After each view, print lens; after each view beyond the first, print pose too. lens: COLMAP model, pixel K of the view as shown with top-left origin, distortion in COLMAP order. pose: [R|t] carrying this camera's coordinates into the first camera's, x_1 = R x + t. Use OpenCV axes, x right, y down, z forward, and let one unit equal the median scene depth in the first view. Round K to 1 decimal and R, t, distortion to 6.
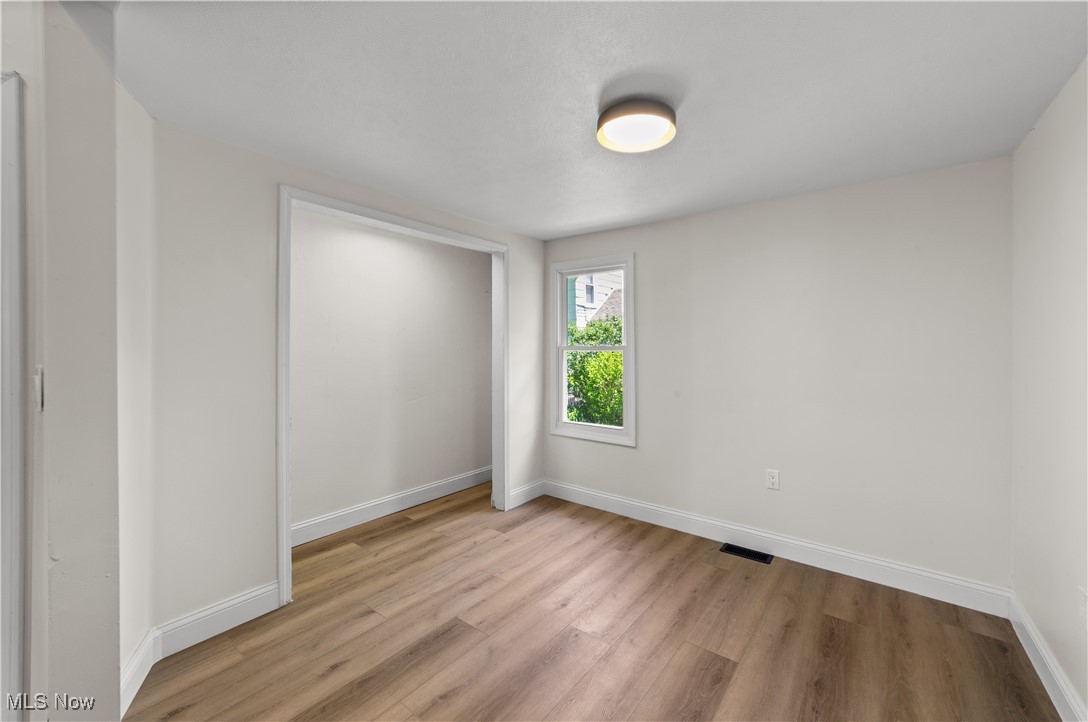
lens RADIAL K [[431.6, 0, 553.3], [0, 431.6, 343.6], [0, 0, 1]] dist [-0.020422, 0.006888]
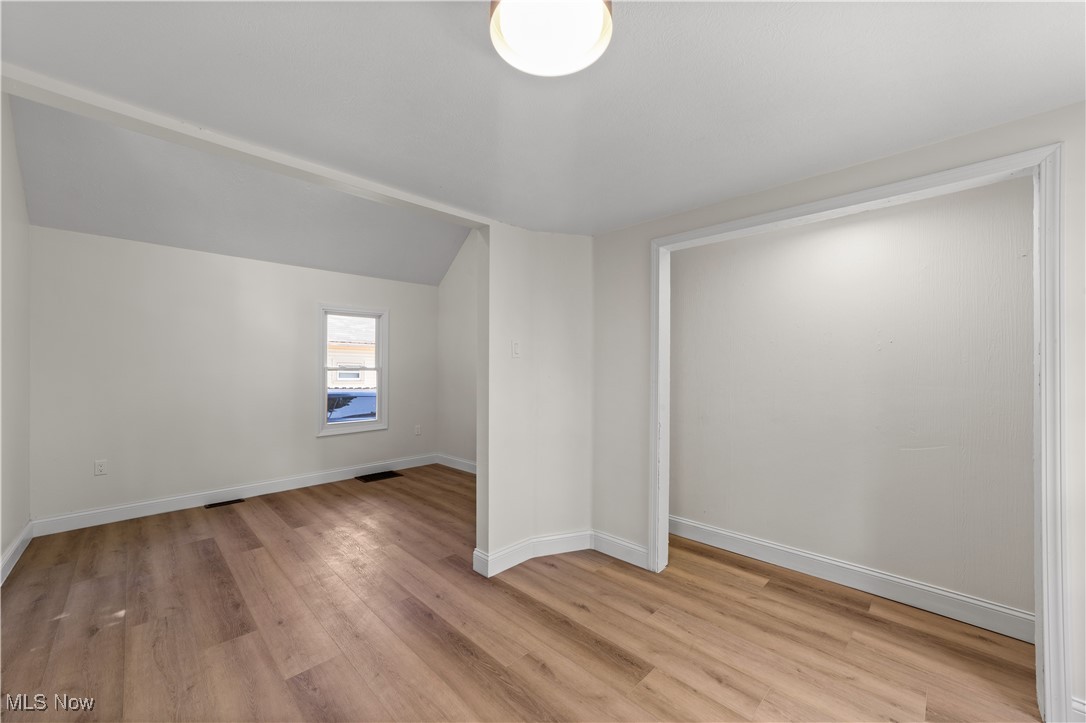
lens RADIAL K [[420.1, 0, 544.6], [0, 420.1, 367.4], [0, 0, 1]] dist [-0.012733, 0.007051]
pose [[-0.130818, -0.001157, -0.991406, 0.539257], [0.006024, 0.999980, -0.001962, 0.006693], [0.991388, -0.006229, -0.130808, 0.709710]]
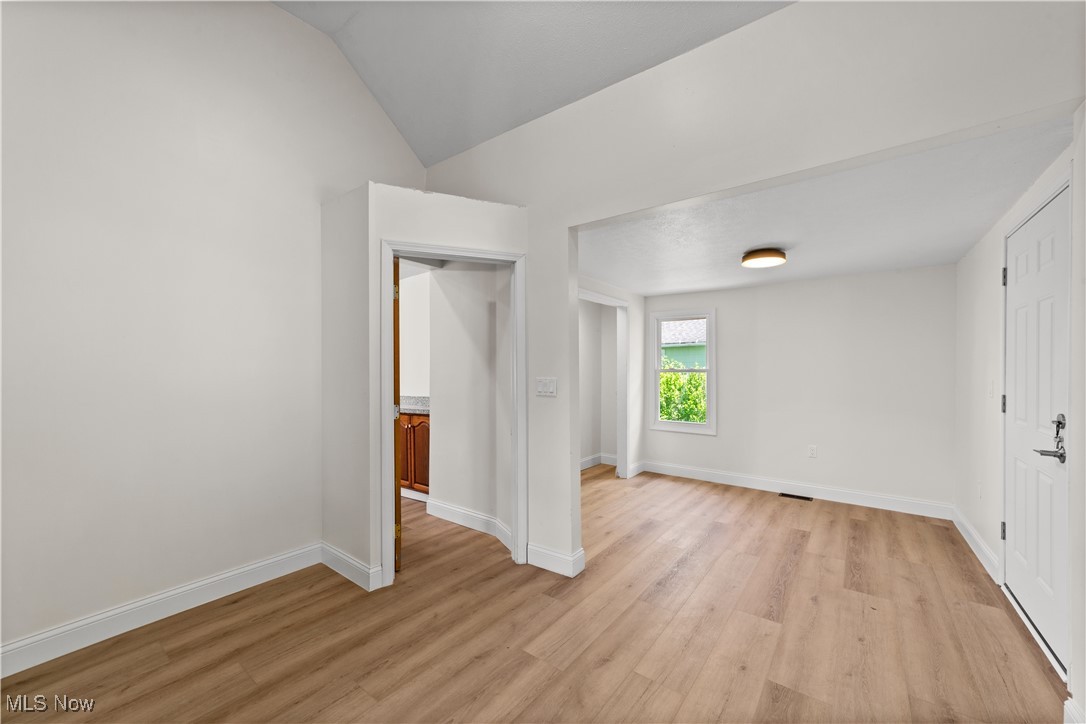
lens RADIAL K [[420.1, 0, 544.6], [0, 420.1, 367.9], [0, 0, 1]] dist [-0.012733, 0.007051]
pose [[0.999957, 0.003918, 0.008349, -0.551786], [-0.003947, 0.999986, 0.003455, -0.003329], [-0.008336, -0.003487, 0.999959, -0.617146]]
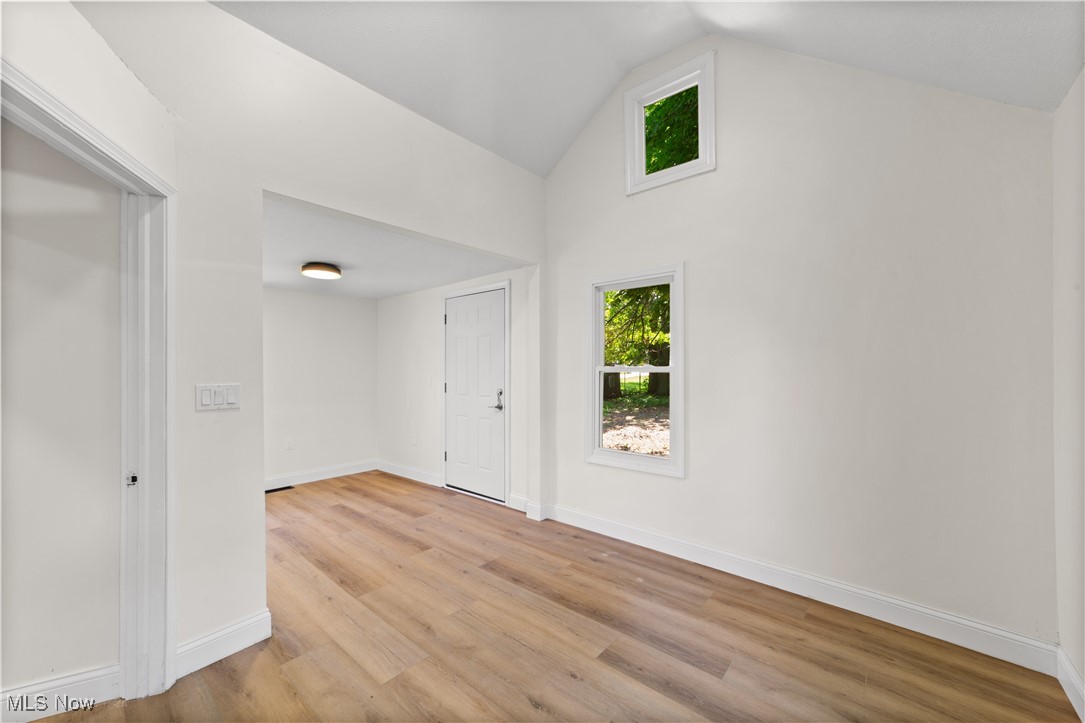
lens RADIAL K [[414.4, 0, 538.6], [0, 414.4, 364.7], [0, 0, 1]] dist [-0.012999, 0.007026]
pose [[0.060715, 0.010272, 0.998102, -1.227979], [-0.002053, 0.999946, -0.010166, -0.001349], [-0.998153, -0.001432, 0.060733, -0.160354]]
